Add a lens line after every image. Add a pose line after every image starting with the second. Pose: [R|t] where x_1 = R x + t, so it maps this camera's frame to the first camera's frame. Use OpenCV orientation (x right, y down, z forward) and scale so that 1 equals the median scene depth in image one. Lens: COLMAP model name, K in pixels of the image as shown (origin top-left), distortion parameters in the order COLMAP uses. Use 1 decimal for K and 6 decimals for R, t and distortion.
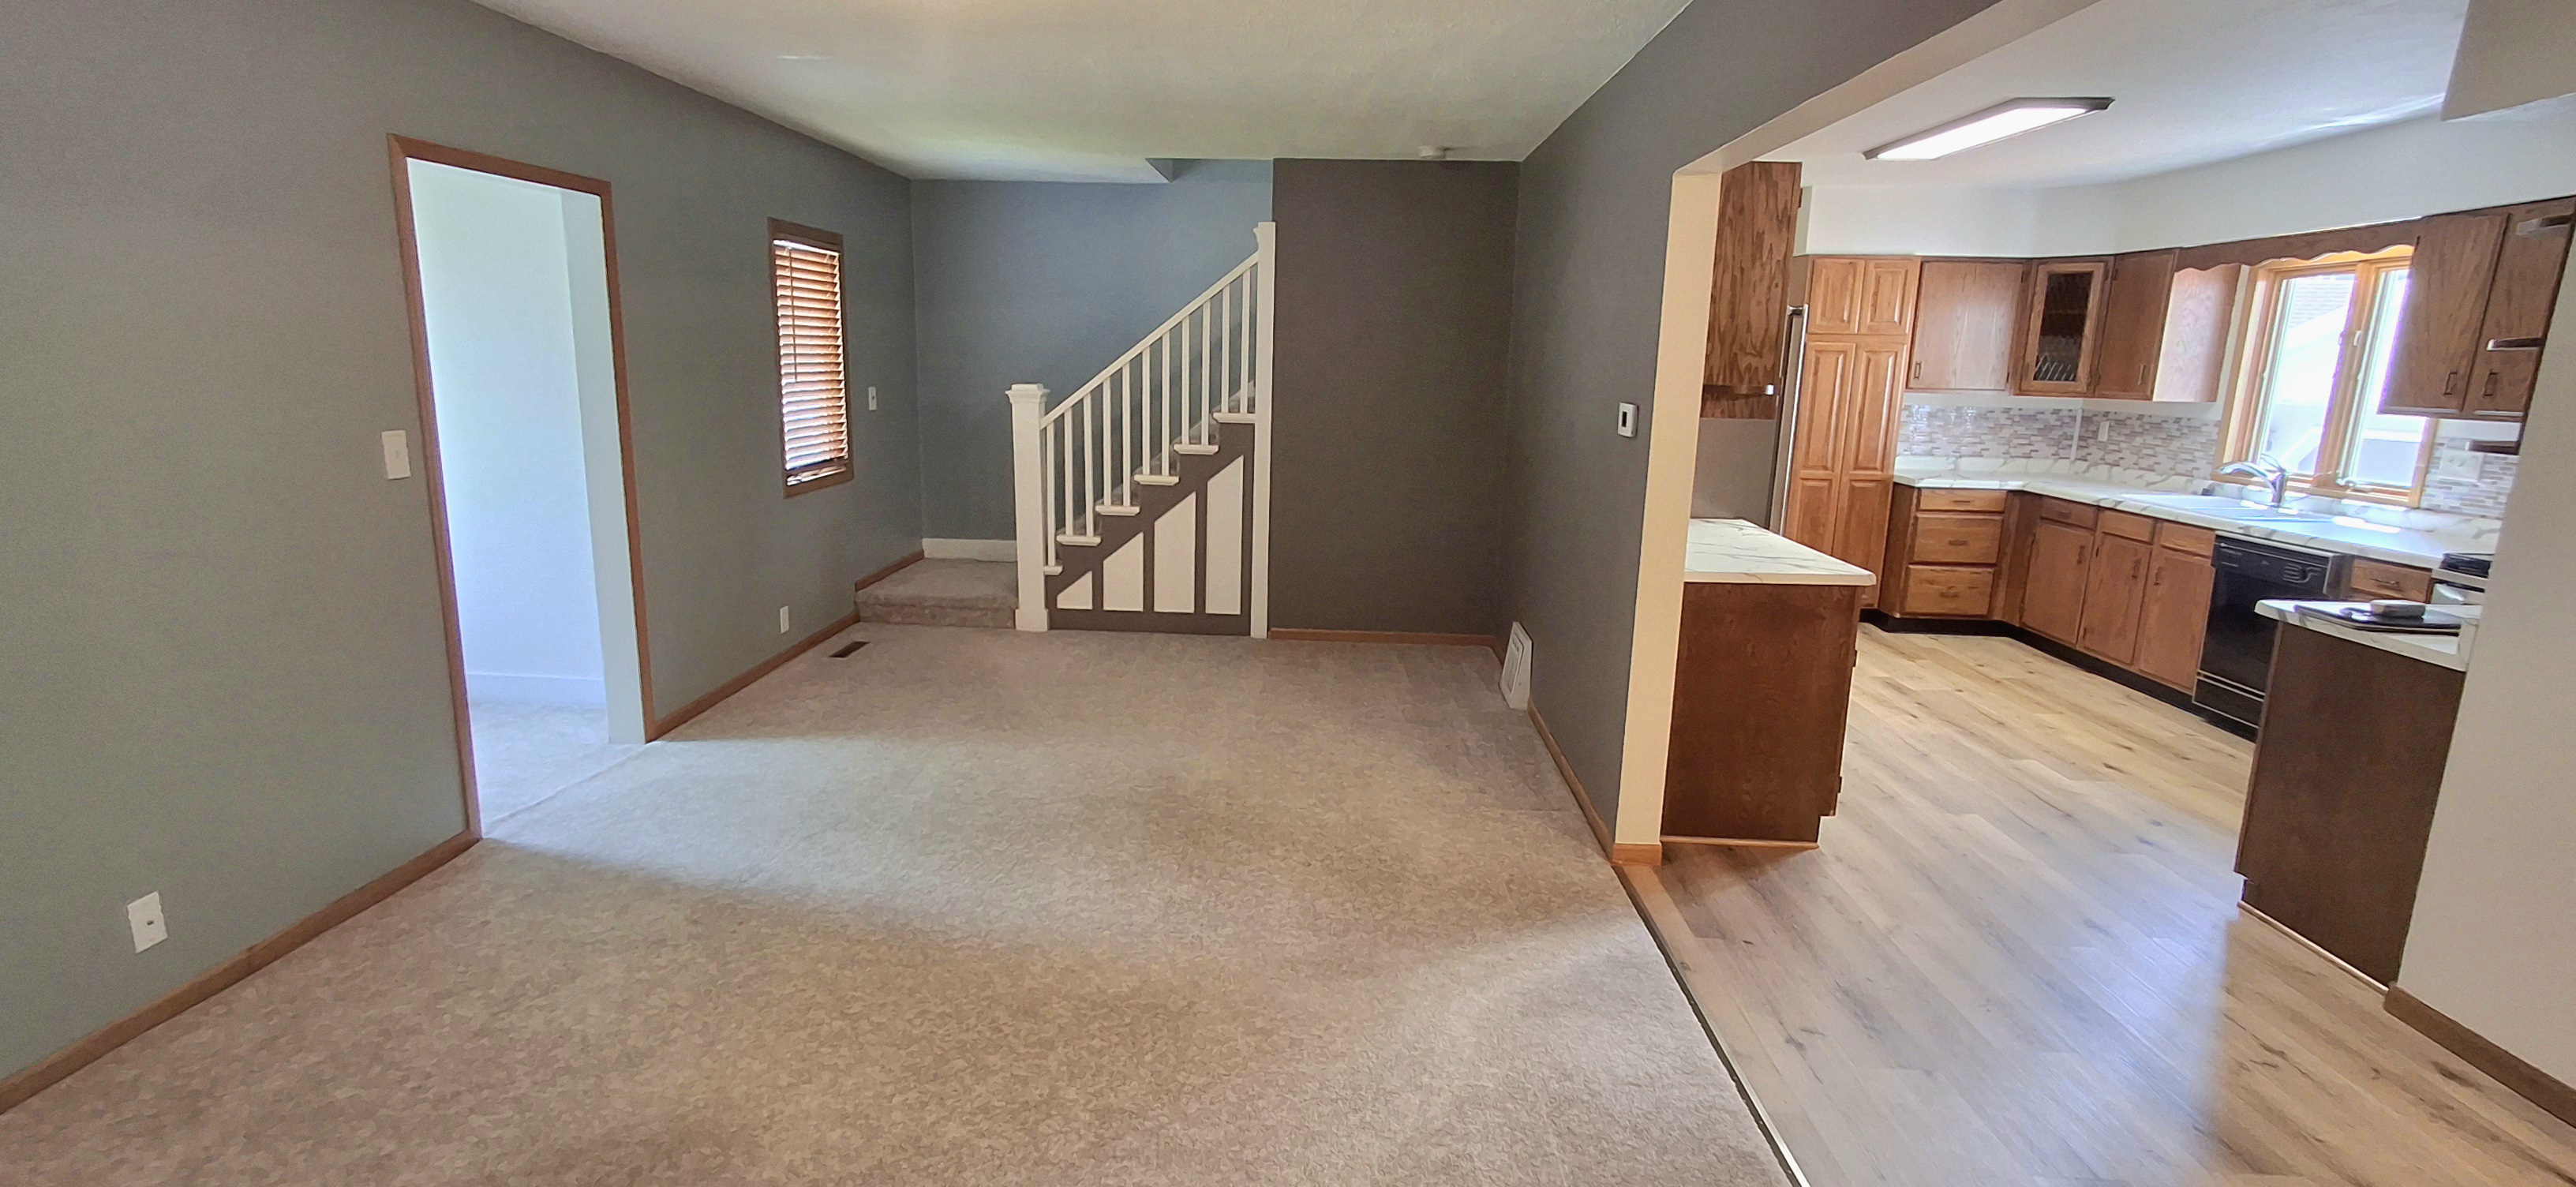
lens RADIAL K [[1174.9, 0, 1240.3], [0, 1174.9, 593.2], [0, 0, 1]] dist [-0.003495, -0.000167]
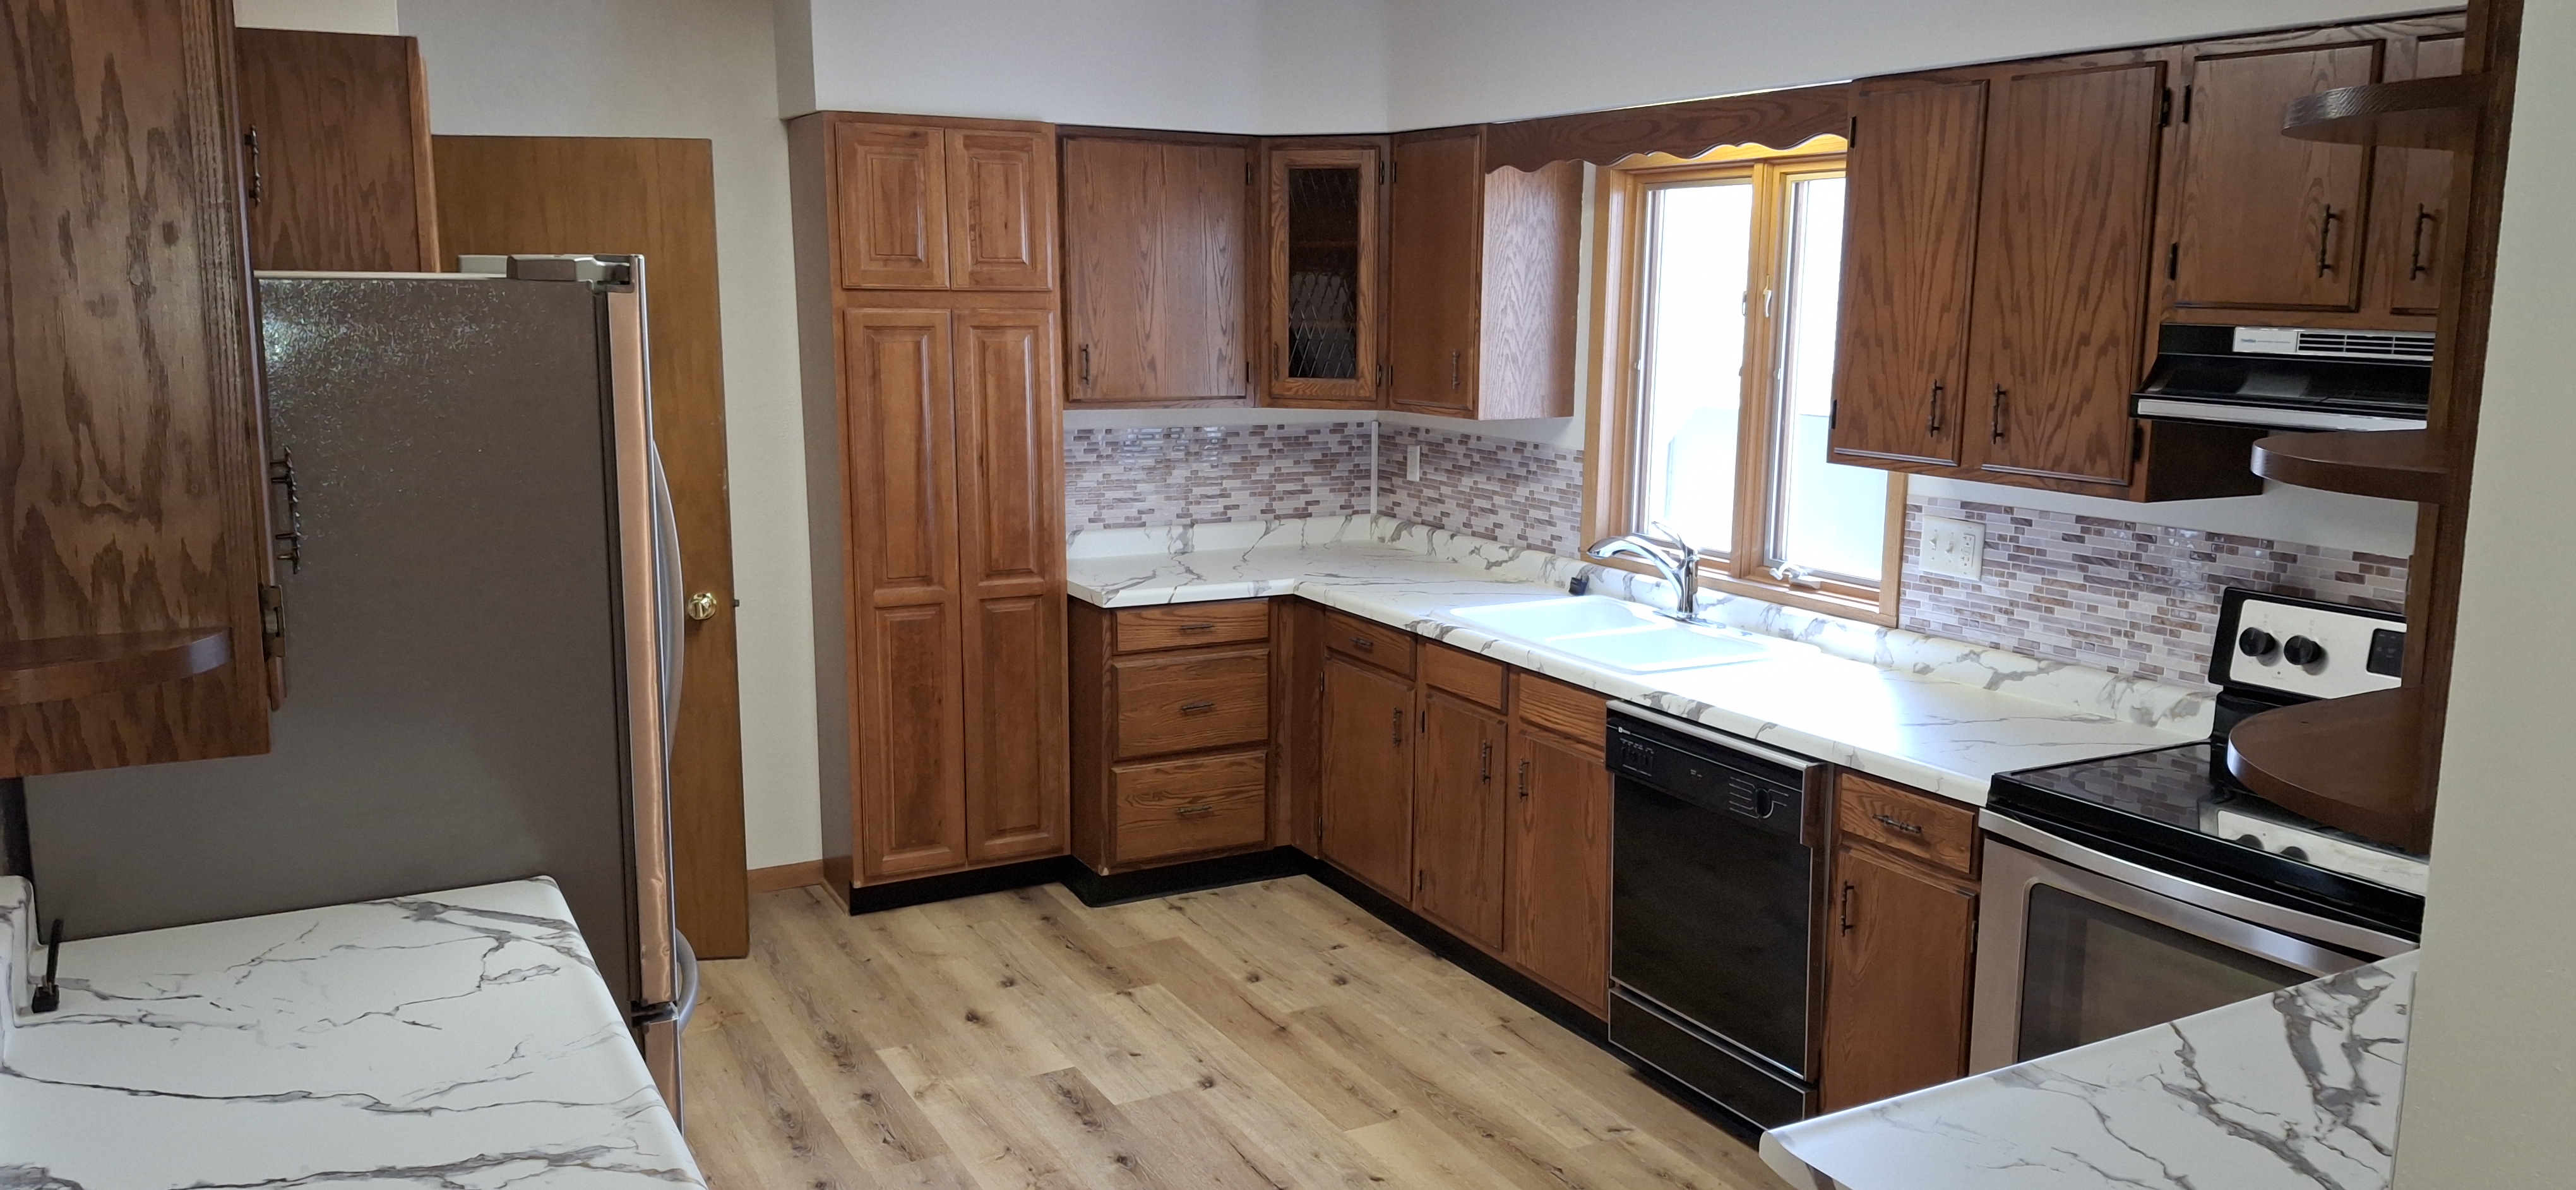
lens RADIAL K [[1909.1, 0, 1318.7], [0, 1909.1, 633.2], [0, 0, 1]] dist [0.042331, -0.070996]
pose [[0.843062, -0.107051, 0.527054, 0.241723], [0.113328, 0.993346, 0.020484, -0.088009], [-0.525741, 0.042461, 0.849585, 0.296632]]
